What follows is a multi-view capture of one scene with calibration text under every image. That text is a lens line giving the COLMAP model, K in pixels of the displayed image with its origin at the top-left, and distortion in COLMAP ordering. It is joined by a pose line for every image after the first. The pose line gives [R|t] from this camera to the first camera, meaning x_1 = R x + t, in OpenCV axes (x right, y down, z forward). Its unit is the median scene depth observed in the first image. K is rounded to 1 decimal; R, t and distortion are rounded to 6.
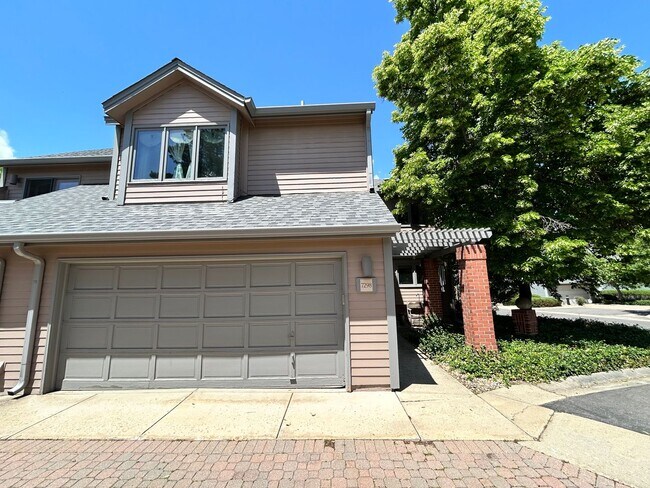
lens RADIAL K [[263.6, 0, 325.0], [0, 263.6, 244.0], [0, 0, 1]] dist [0.000282, 0.000412]
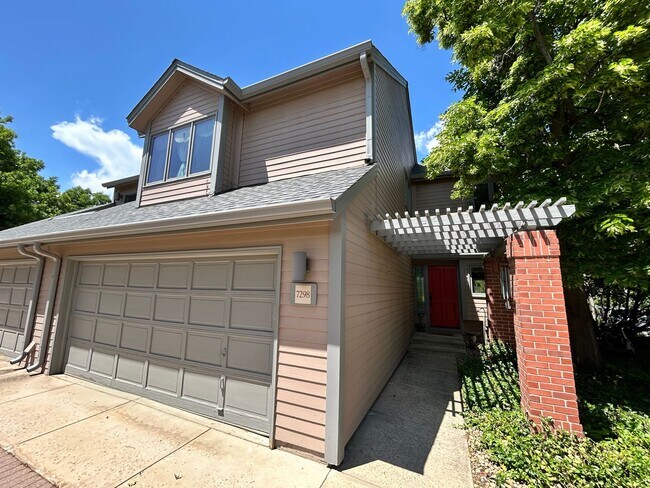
lens RADIAL K [[263.6, 0, 325.0], [0, 263.6, 244.0], [0, 0, 1]] dist [0.000282, 0.000412]
pose [[0.922714, -0.020933, -0.384916, 0.396963], [0.019399, 0.999781, -0.007870, 0.027990], [0.384996, -0.000205, 0.922918, 0.333277]]
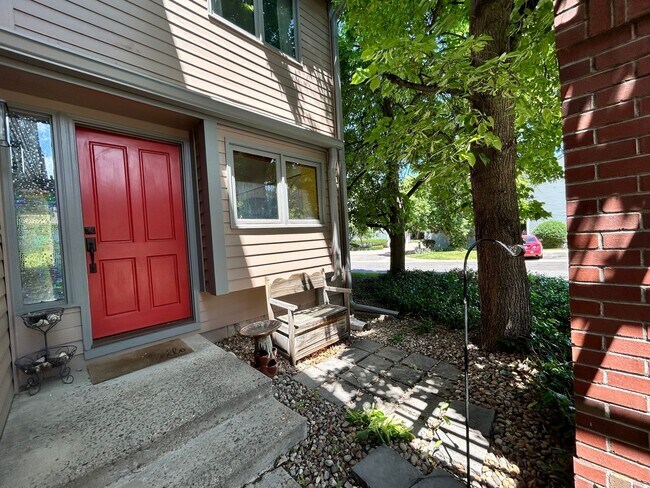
lens RADIAL K [[263.6, 0, 325.0], [0, 263.6, 244.0], [0, 0, 1]] dist [0.000282, 0.000412]
pose [[0.683668, -0.042416, 0.728560, 0.303403], [-0.089887, 0.985814, 0.141741, 0.281359], [-0.724236, -0.162392, 0.670157, 1.588065]]
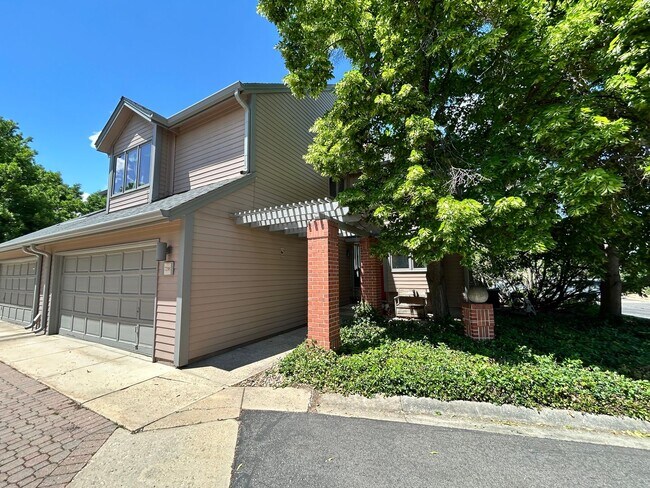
lens RADIAL K [[263.6, 0, 325.0], [0, 263.6, 244.0], [0, 0, 1]] dist [0.000282, 0.000412]
pose [[0.889544, -0.046830, -0.454443, 1.026277], [0.071351, 0.996767, 0.036948, 0.051393], [0.451244, -0.065292, 0.890009, 0.284691]]
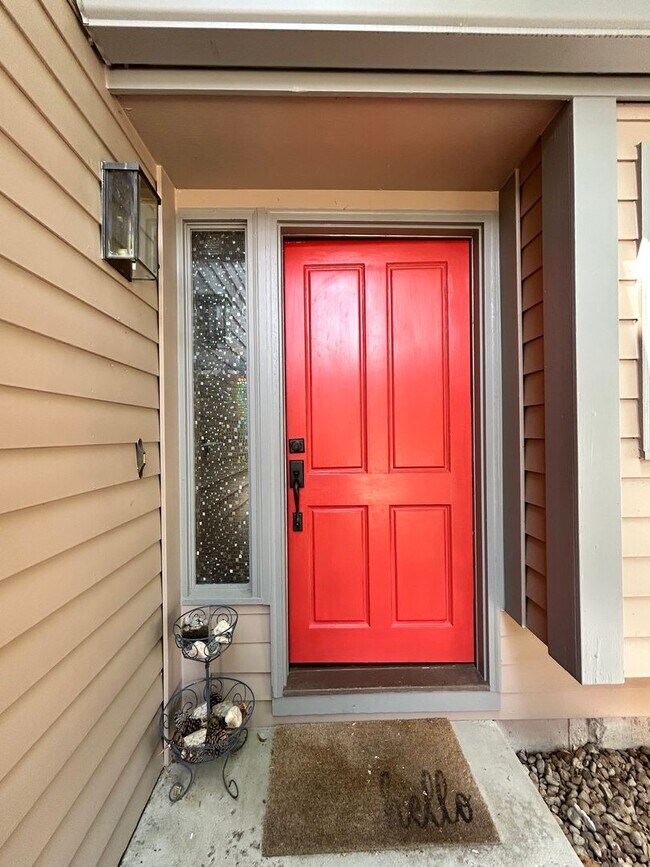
lens RADIAL K [[351.6, 0, 325.0], [0, 351.6, 433.5], [0, 0, 1]] dist [0.000282, 0.000412]
pose [[0.998229, 0.009795, 0.058675, 0.368836], [-0.018431, 0.988742, 0.148494, 0.305781], [-0.056560, -0.149312, 0.987171, 1.911687]]
